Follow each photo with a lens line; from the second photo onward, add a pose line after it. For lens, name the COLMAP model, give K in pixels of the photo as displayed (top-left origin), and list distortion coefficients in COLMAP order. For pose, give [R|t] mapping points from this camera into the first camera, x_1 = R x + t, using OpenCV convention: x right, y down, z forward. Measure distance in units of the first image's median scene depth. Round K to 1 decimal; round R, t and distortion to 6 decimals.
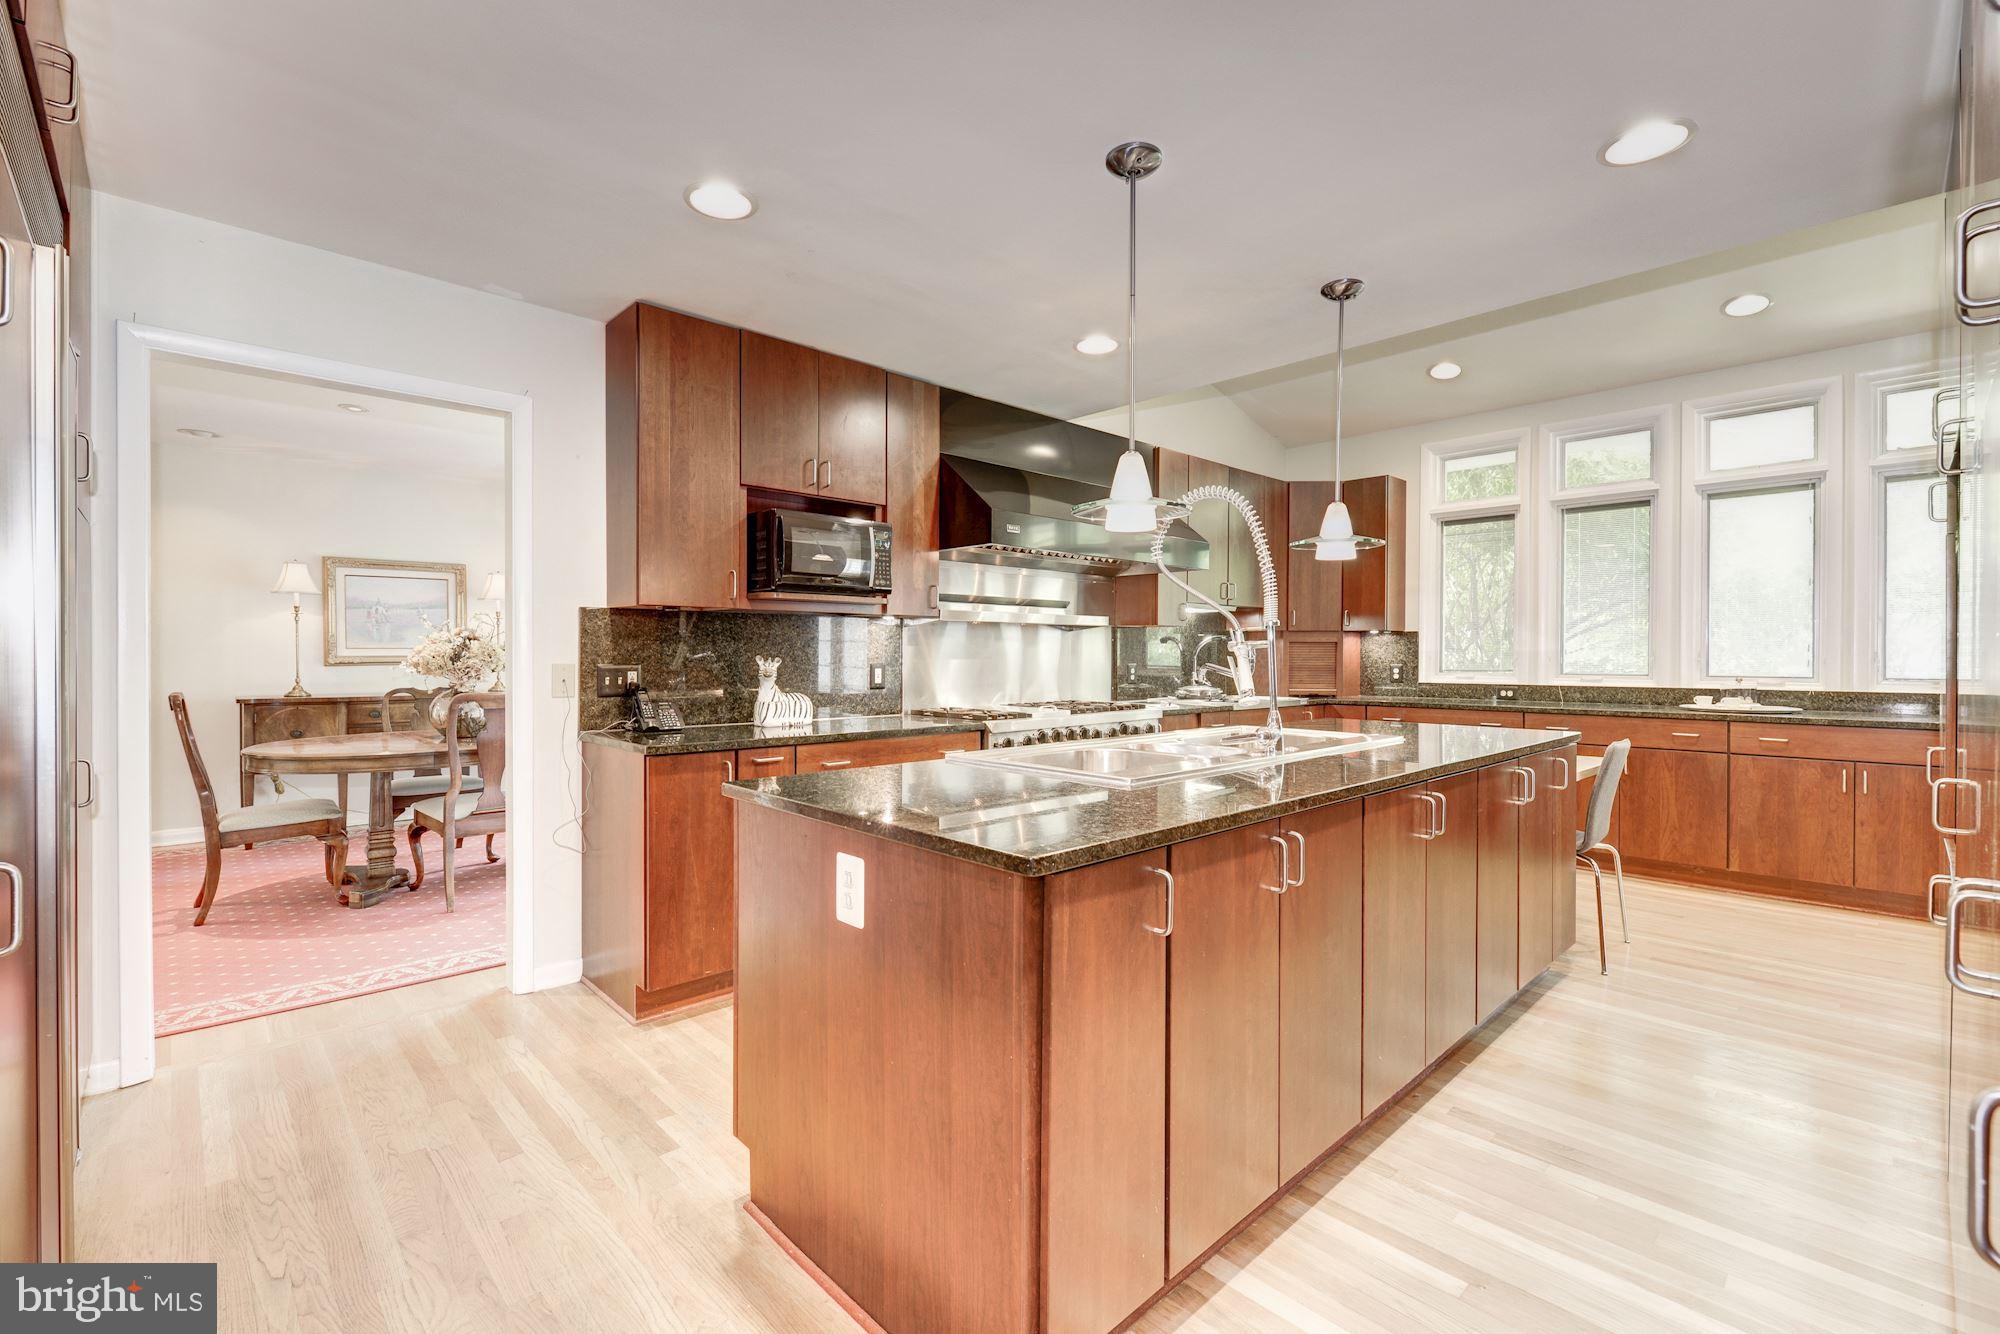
lens RADIAL K [[866.6, 0, 1010.7], [0, 866.6, 664.9], [0, 0, 1]] dist [0.000339, 0.000002]
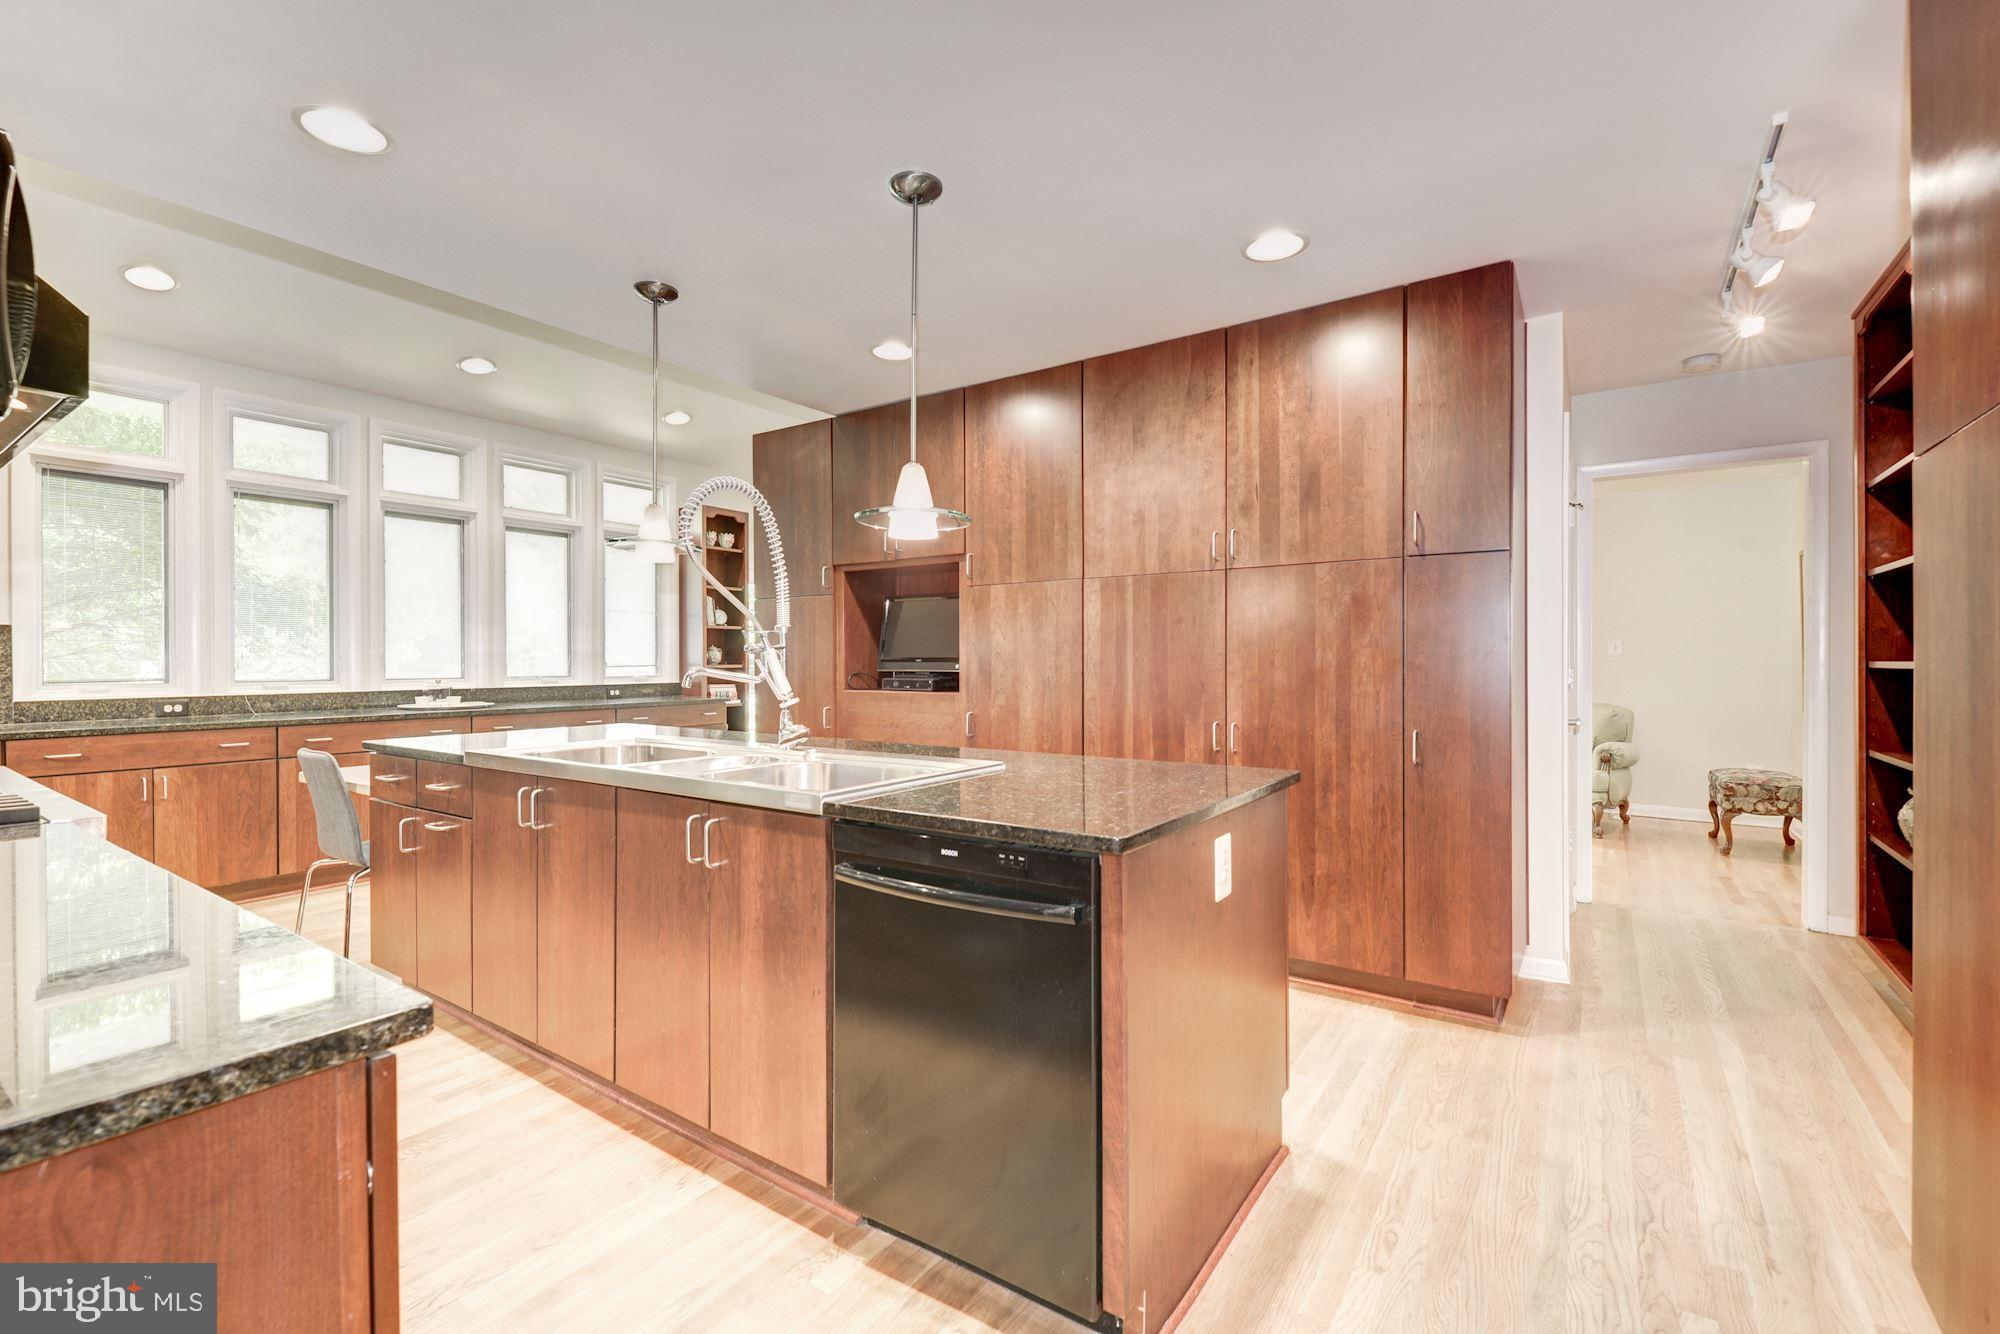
lens RADIAL K [[854.4, 0, 993.2], [0, 854.4, 656.0], [0, 0, 1]] dist [0.002286, 0.000128]
pose [[-0.187552, -0.003177, 0.982250, -0.376448], [0.009698, 0.999940, 0.005086, -0.013334], [-0.982207, 0.010480, -0.187509, 0.448198]]
